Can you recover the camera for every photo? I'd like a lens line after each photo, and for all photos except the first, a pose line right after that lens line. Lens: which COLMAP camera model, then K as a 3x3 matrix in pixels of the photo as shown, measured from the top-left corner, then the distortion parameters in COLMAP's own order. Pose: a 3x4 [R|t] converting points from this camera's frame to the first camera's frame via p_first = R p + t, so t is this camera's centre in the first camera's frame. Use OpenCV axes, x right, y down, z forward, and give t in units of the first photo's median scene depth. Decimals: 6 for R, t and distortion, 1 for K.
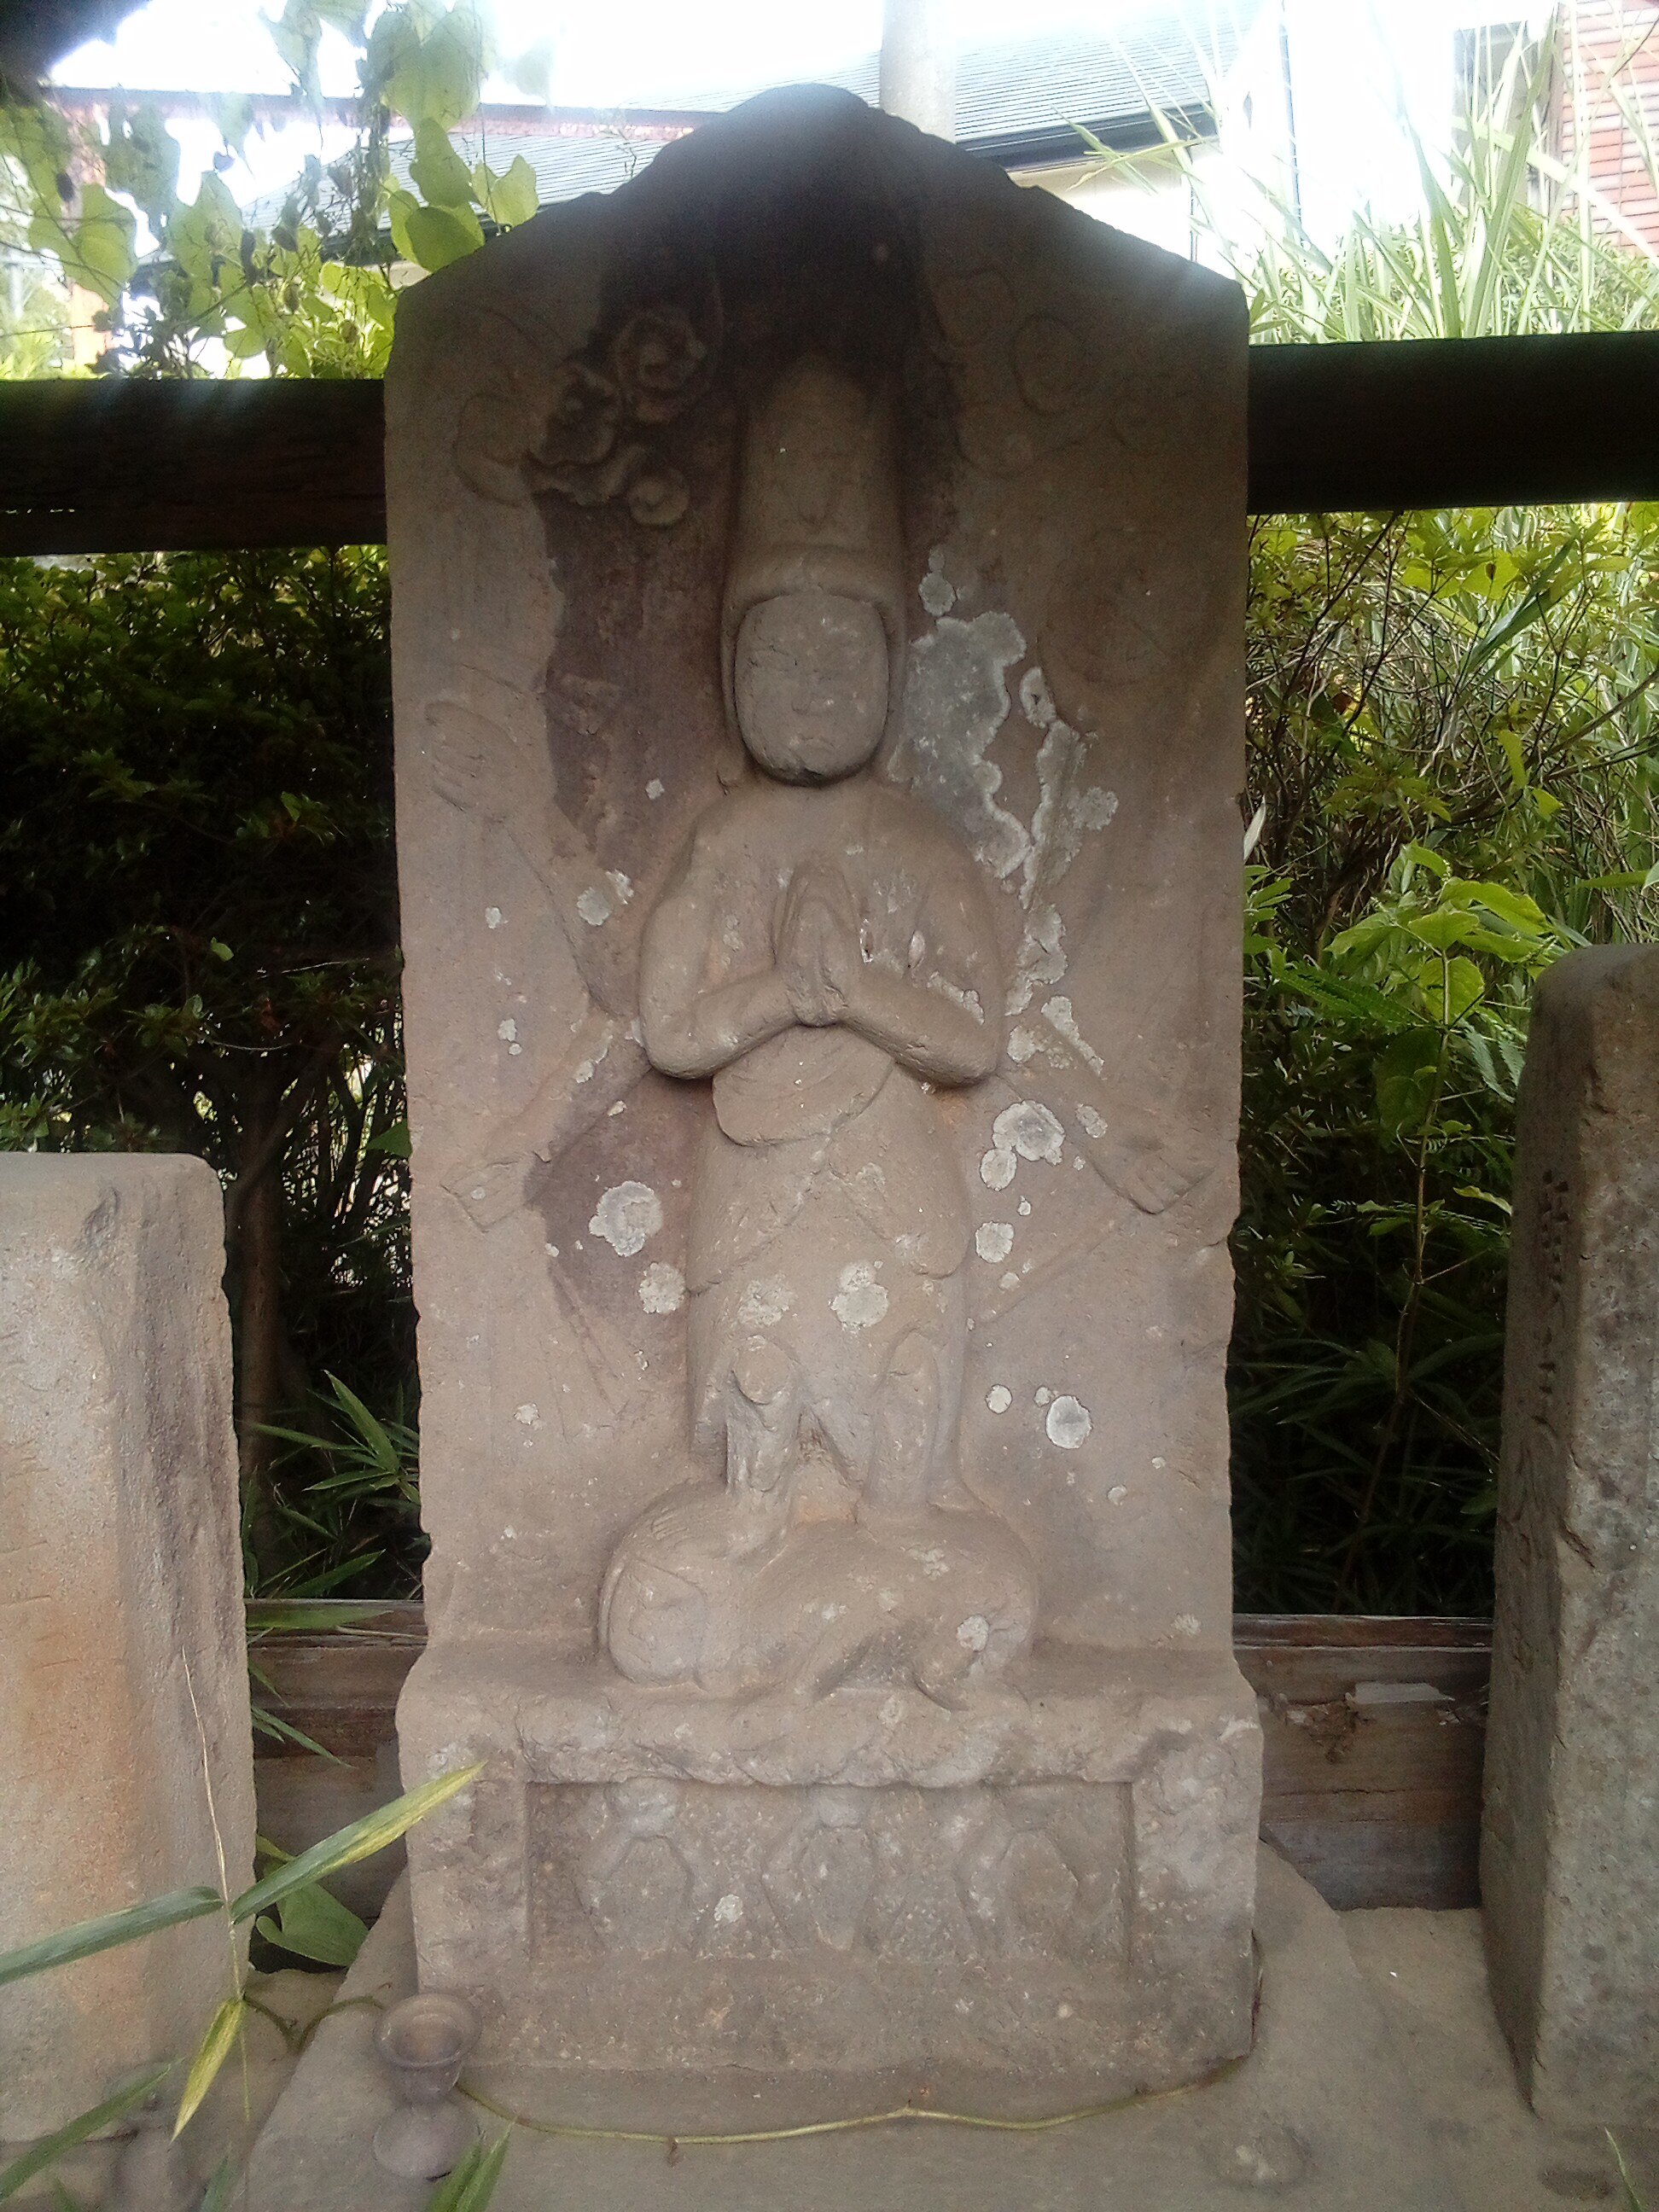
lens RADIAL K [[1759.8, 0, 842.7], [0, 1759.8, 1114.1], [0, 0, 1]] dist [0.049997, -0.072338]
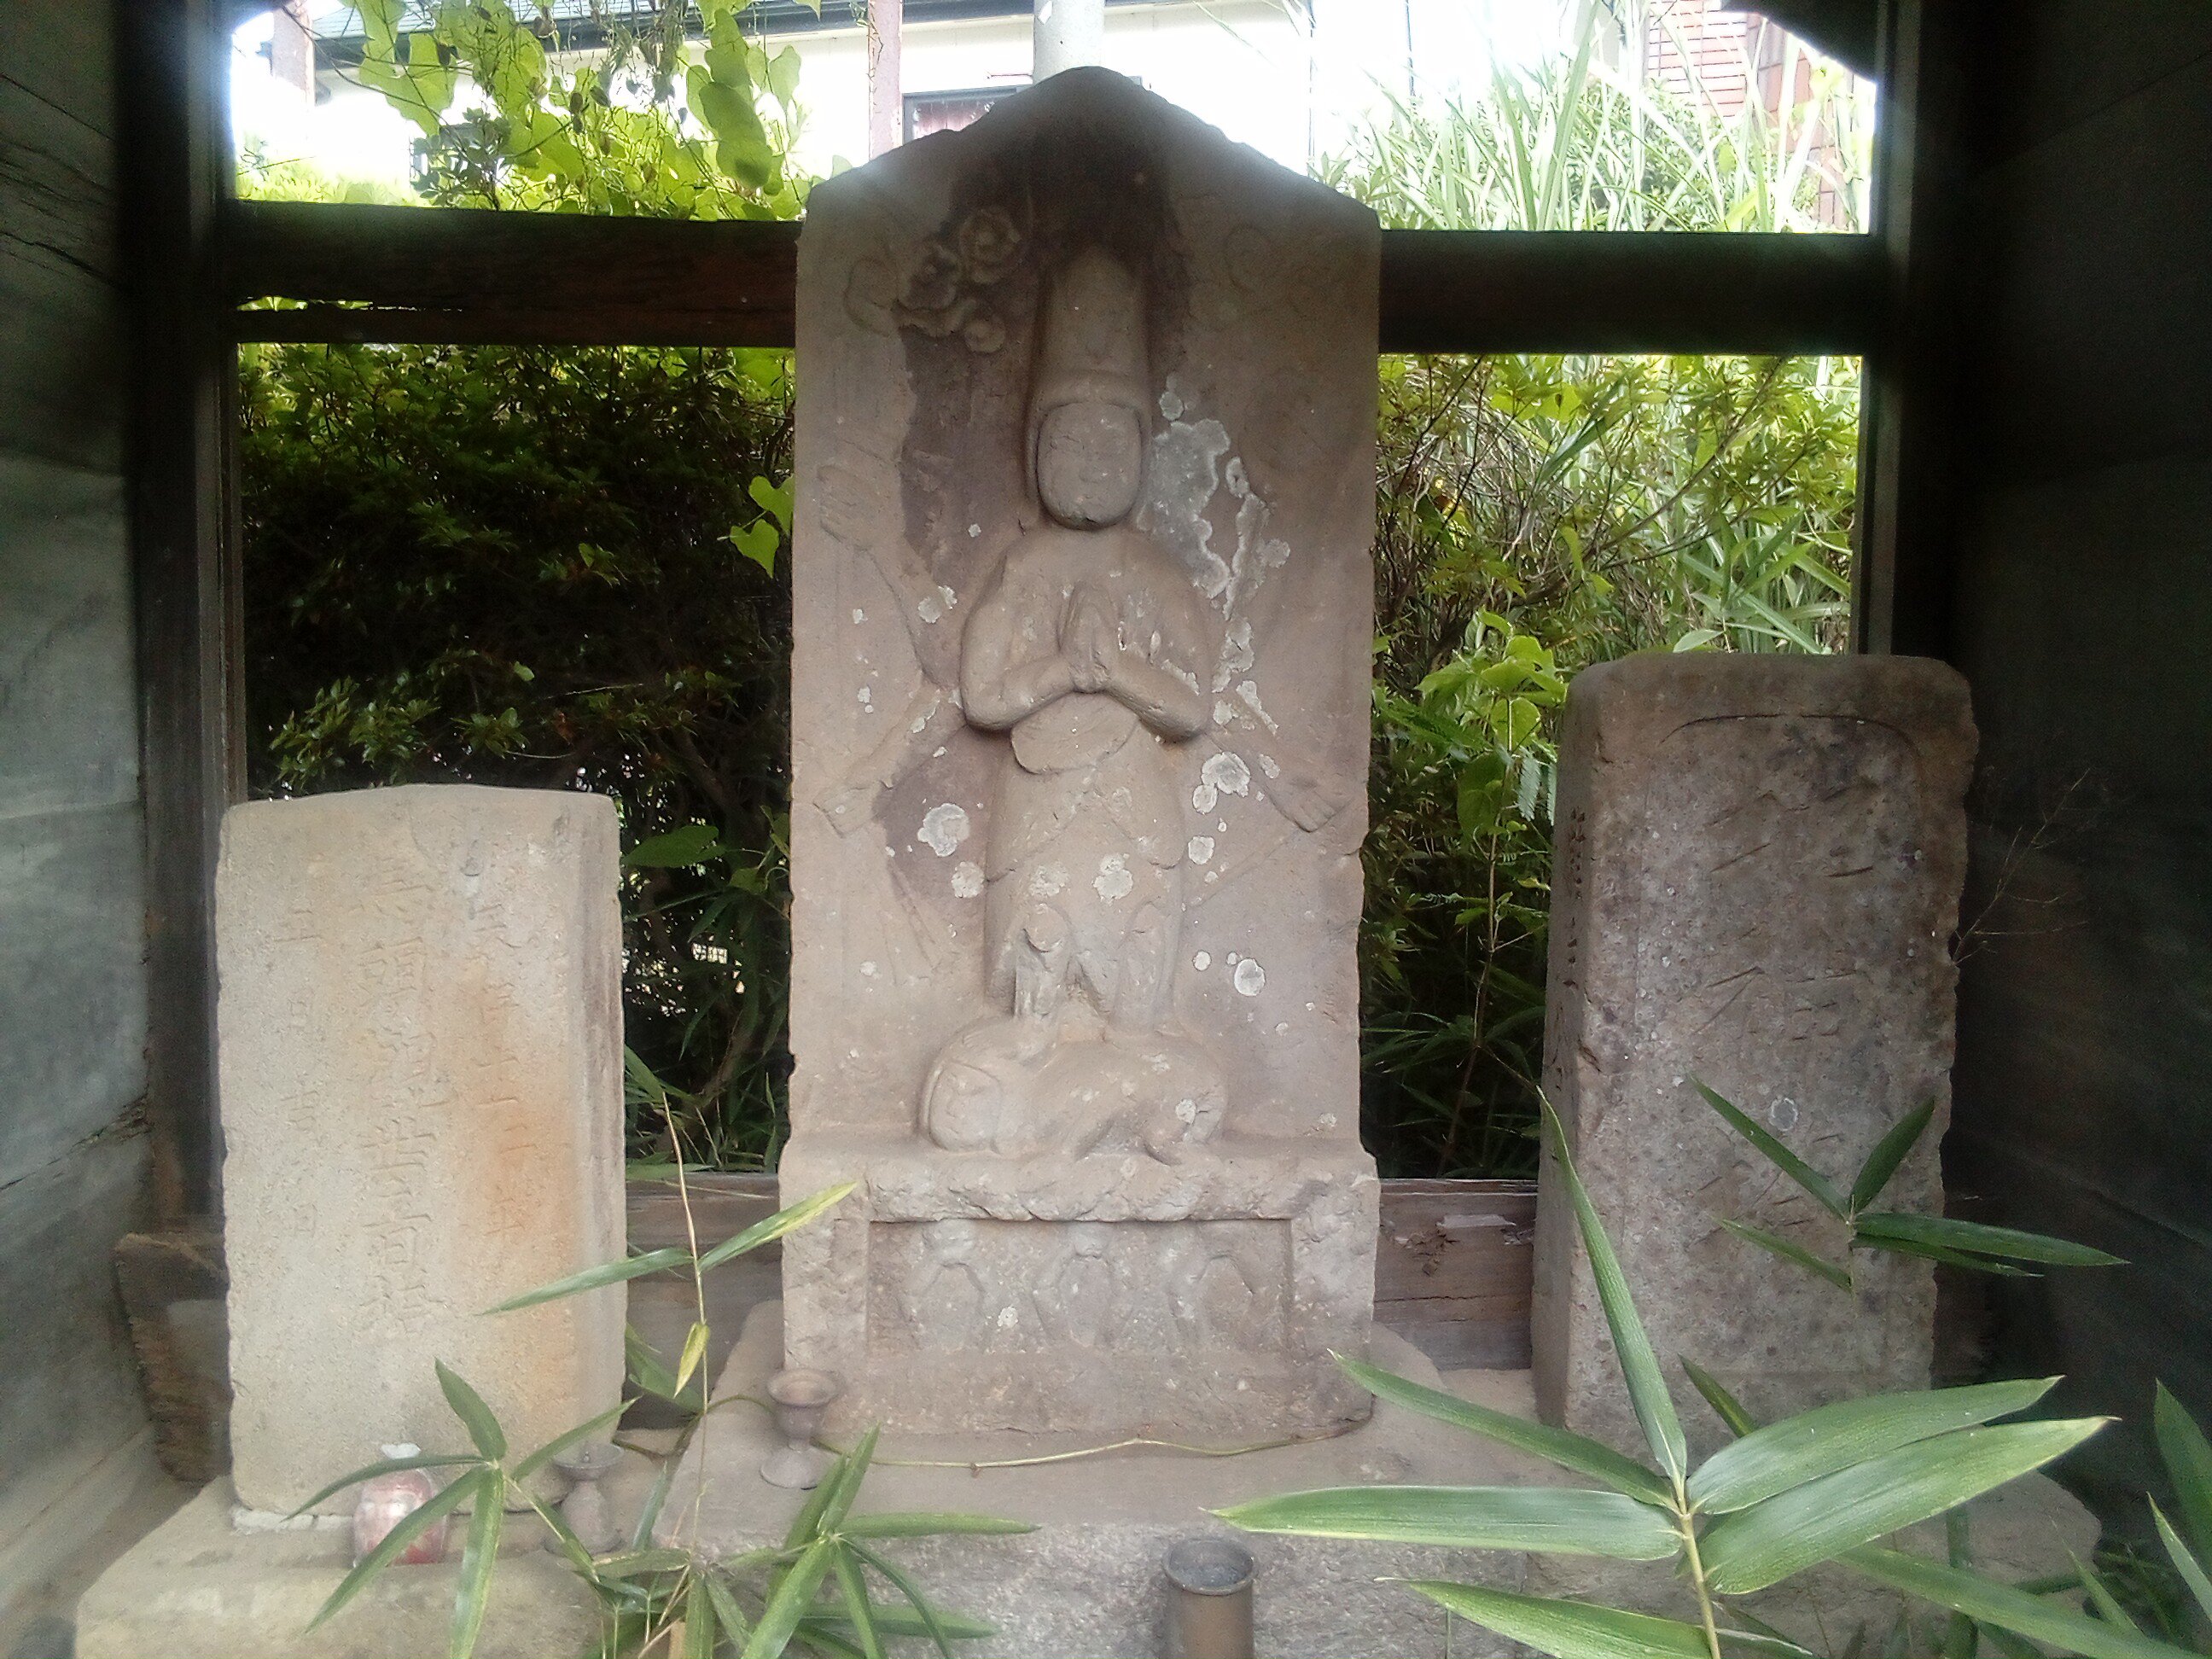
lens RADIAL K [[1759.8, 0, 1099.1], [0, 1759.8, 831.4], [0, 0, 1]] dist [0.049997, -0.072338]
pose [[0.996409, 0.019108, 0.082487, -0.117369], [-0.015512, 0.998911, -0.044008, 0.123308], [-0.083238, 0.042570, 0.995620, -0.434952]]
